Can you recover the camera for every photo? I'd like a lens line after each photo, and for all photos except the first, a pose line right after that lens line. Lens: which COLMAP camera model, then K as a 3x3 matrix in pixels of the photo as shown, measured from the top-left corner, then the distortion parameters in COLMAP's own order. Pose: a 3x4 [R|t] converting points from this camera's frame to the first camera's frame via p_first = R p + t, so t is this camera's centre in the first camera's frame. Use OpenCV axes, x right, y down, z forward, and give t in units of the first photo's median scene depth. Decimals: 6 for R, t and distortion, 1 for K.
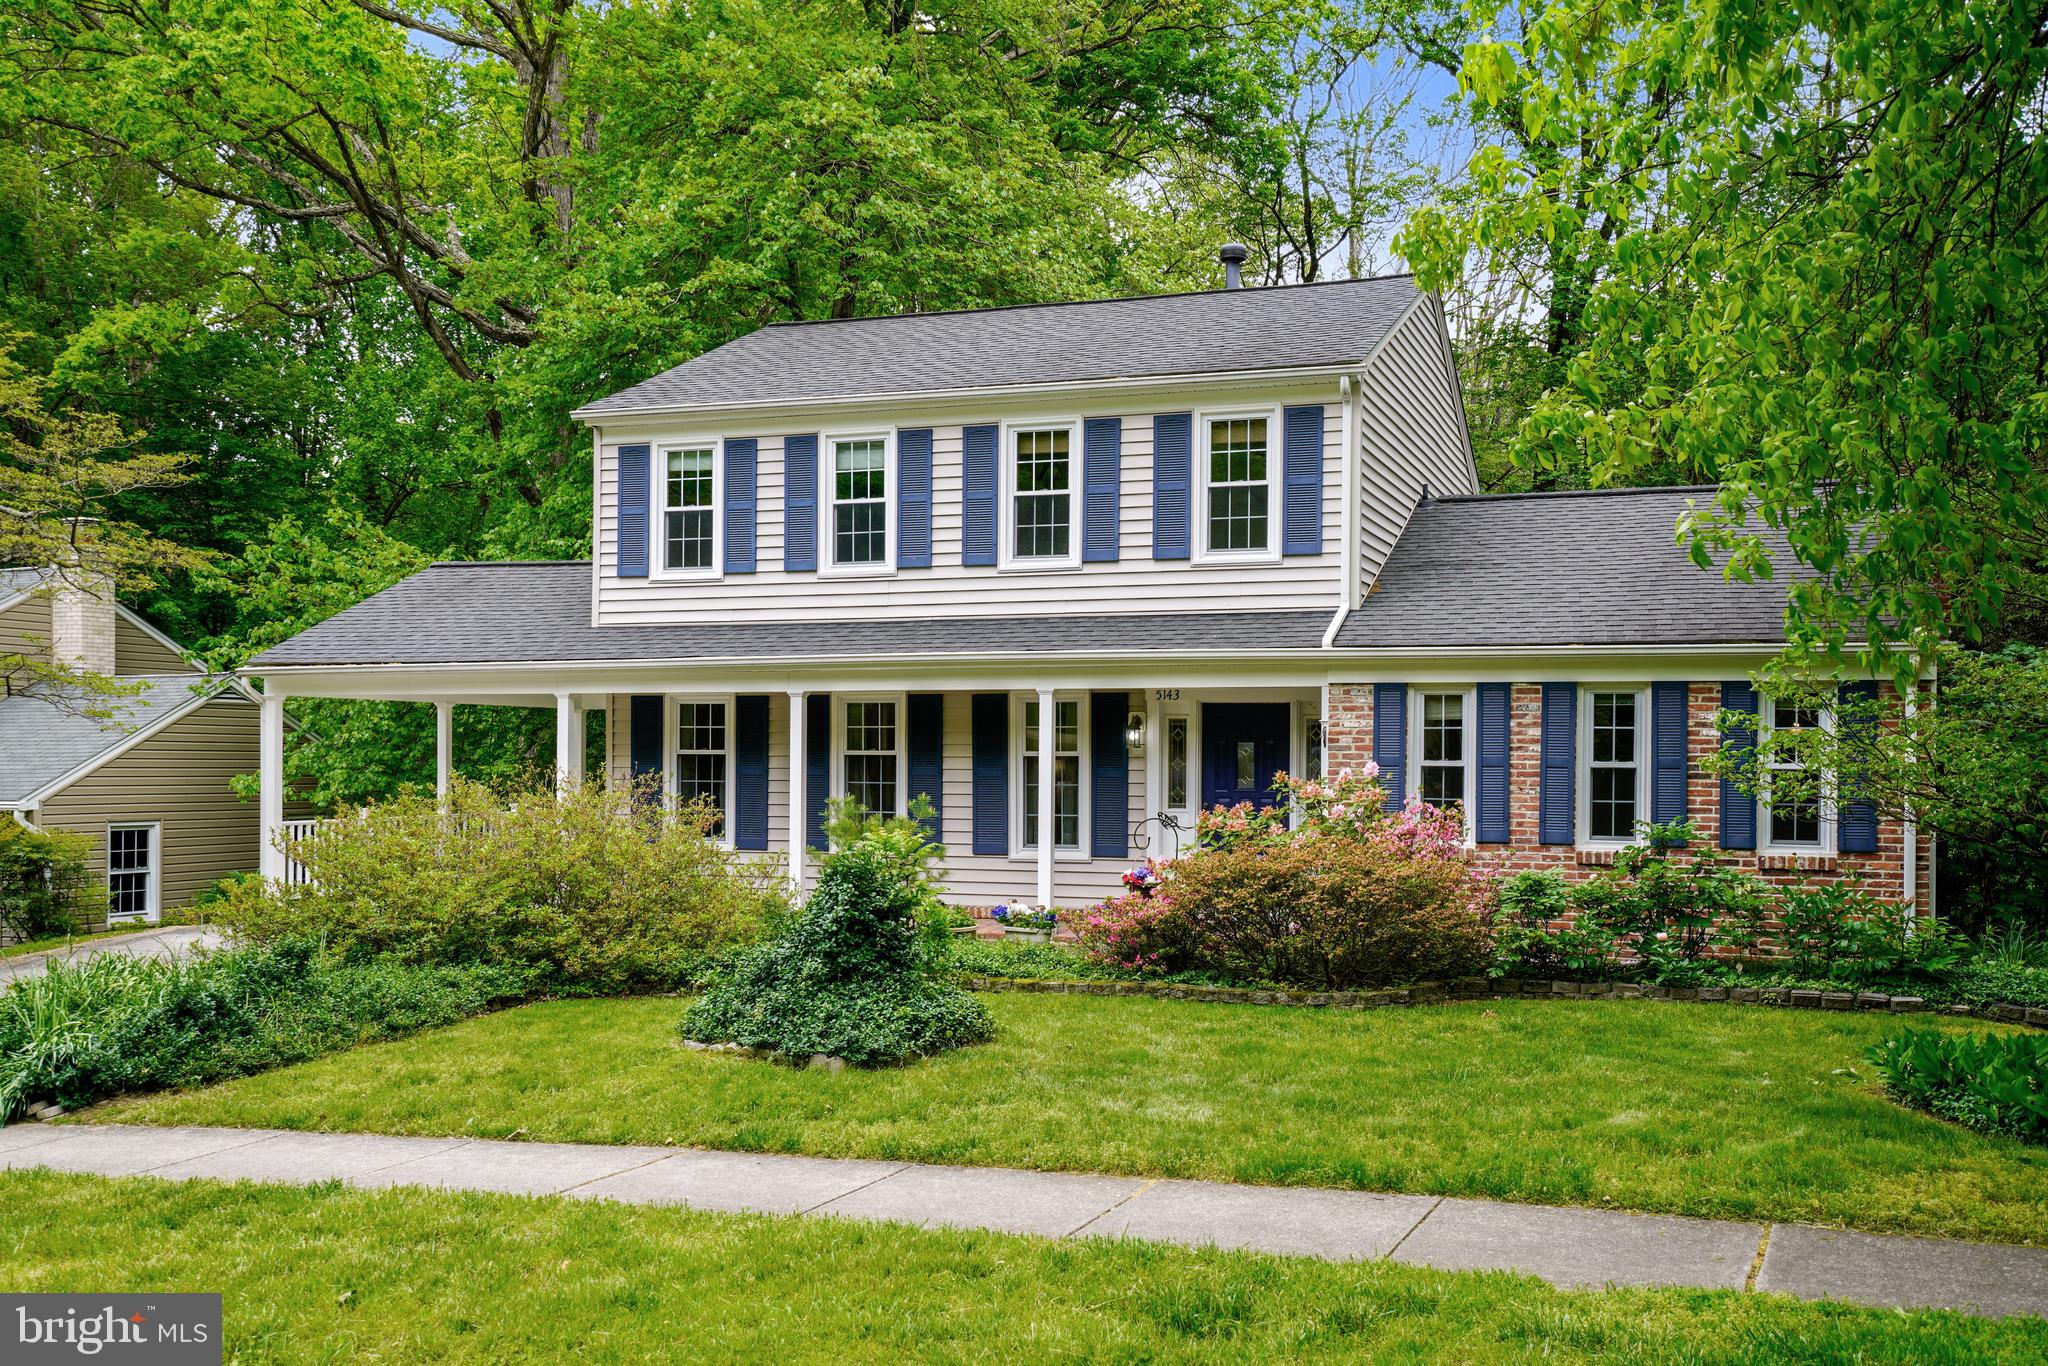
lens RADIAL K [[2059.3, 0, 1024.0], [0, 2059.3, 679.7], [0, 0, 1]] dist [0.024151, 0.000000]
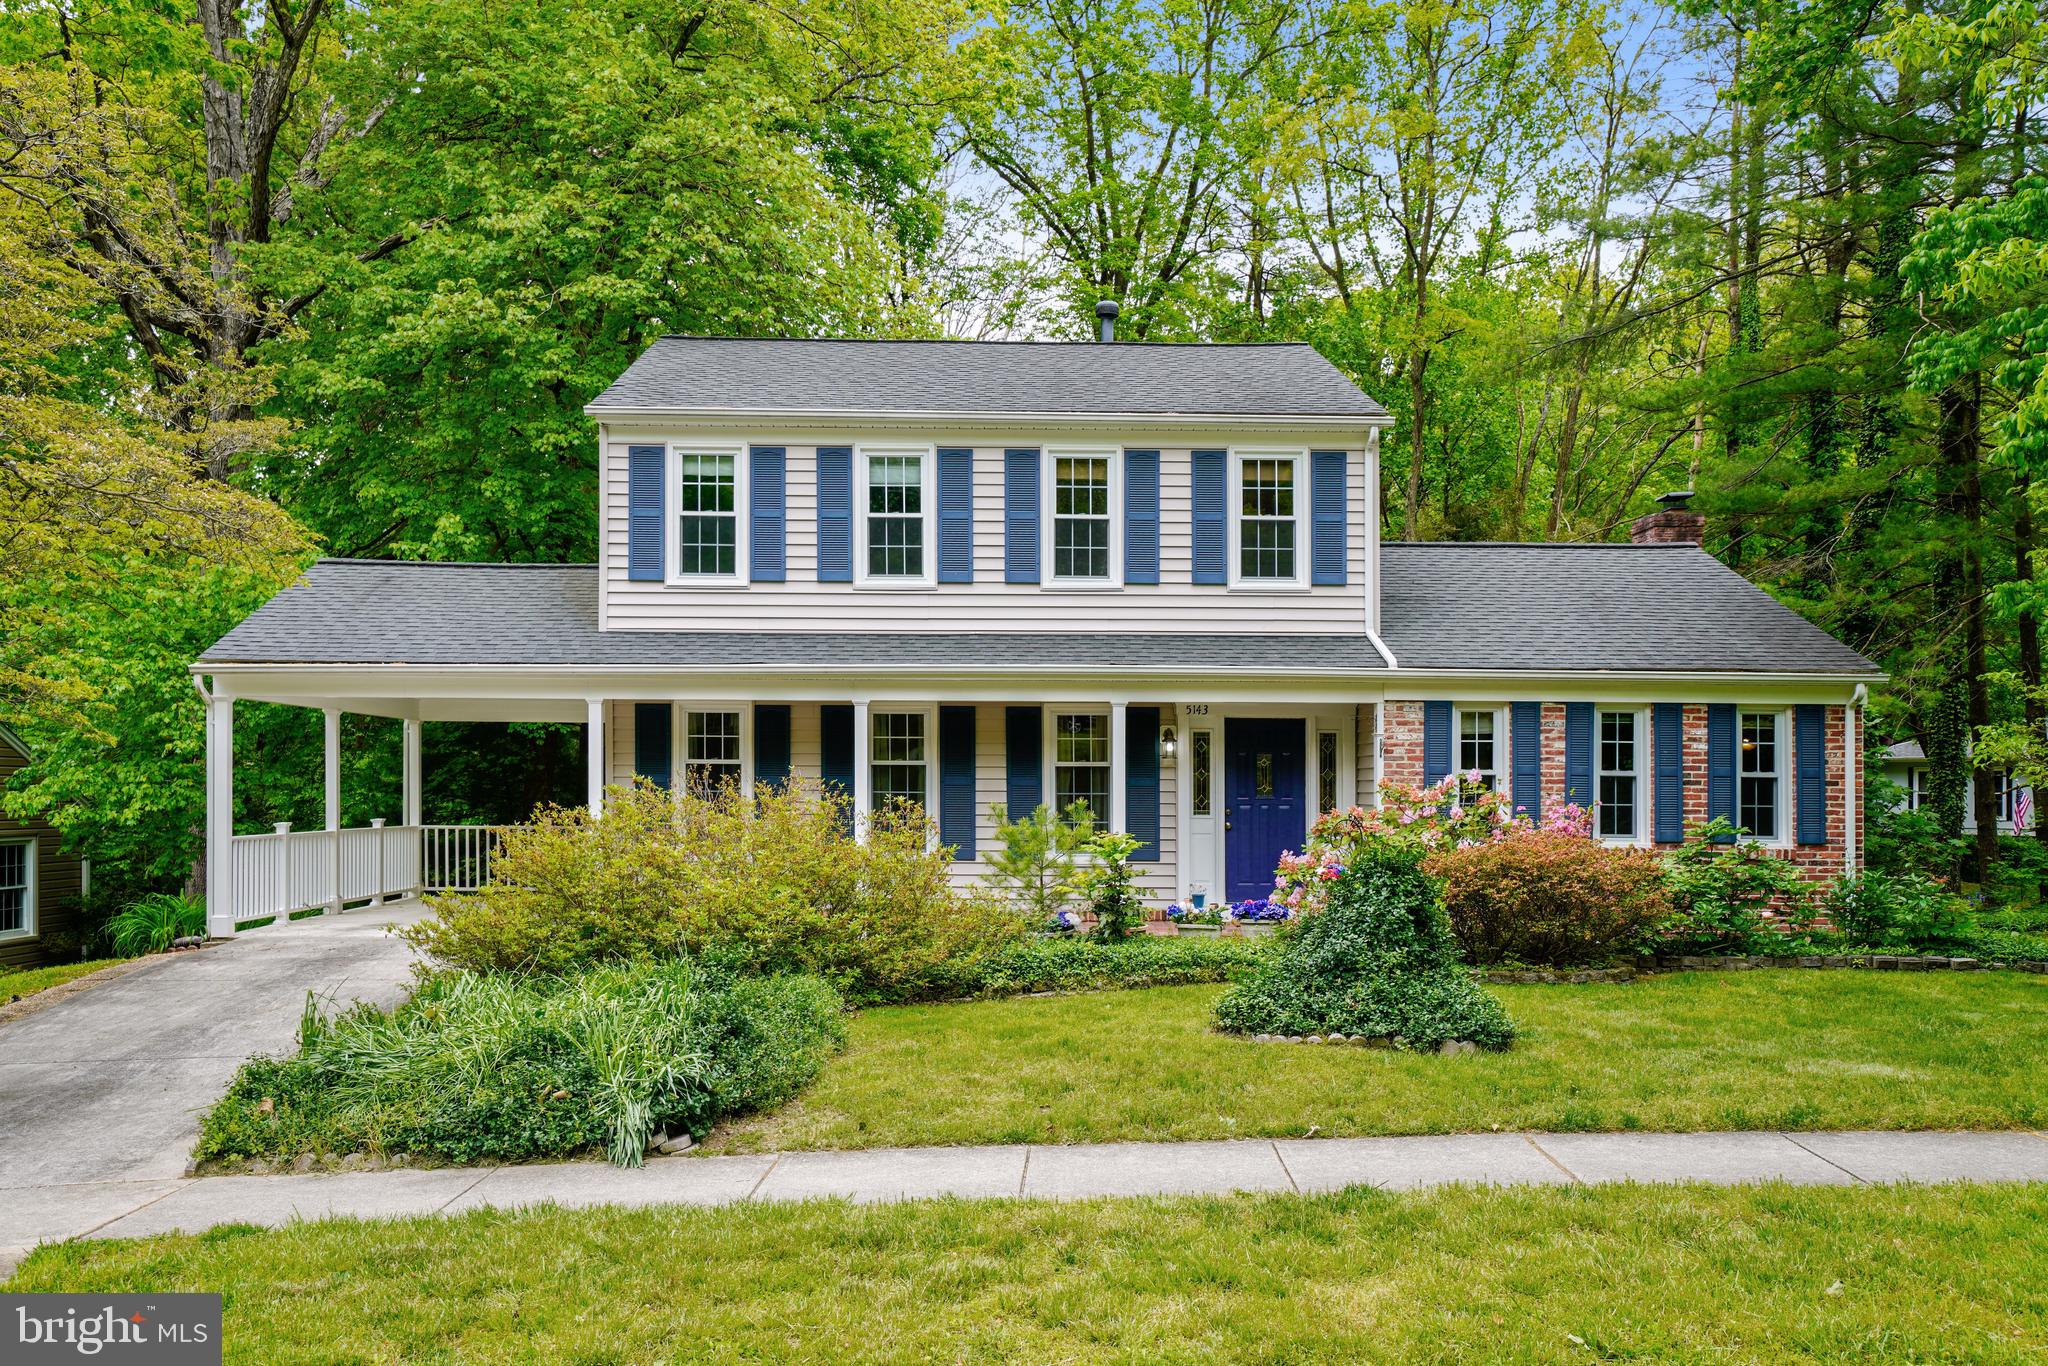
lens RADIAL K [[1831.0, 0, 1024.0], [0, 1831.0, 693.1], [0, 0, 1]] dist [0.006747, 0.000706]
pose [[0.925886, 0.015307, 0.377493, -0.375925], [-0.014877, 0.999881, -0.004055, 0.004146], [-0.377510, -0.001862, 0.926004, 0.141755]]
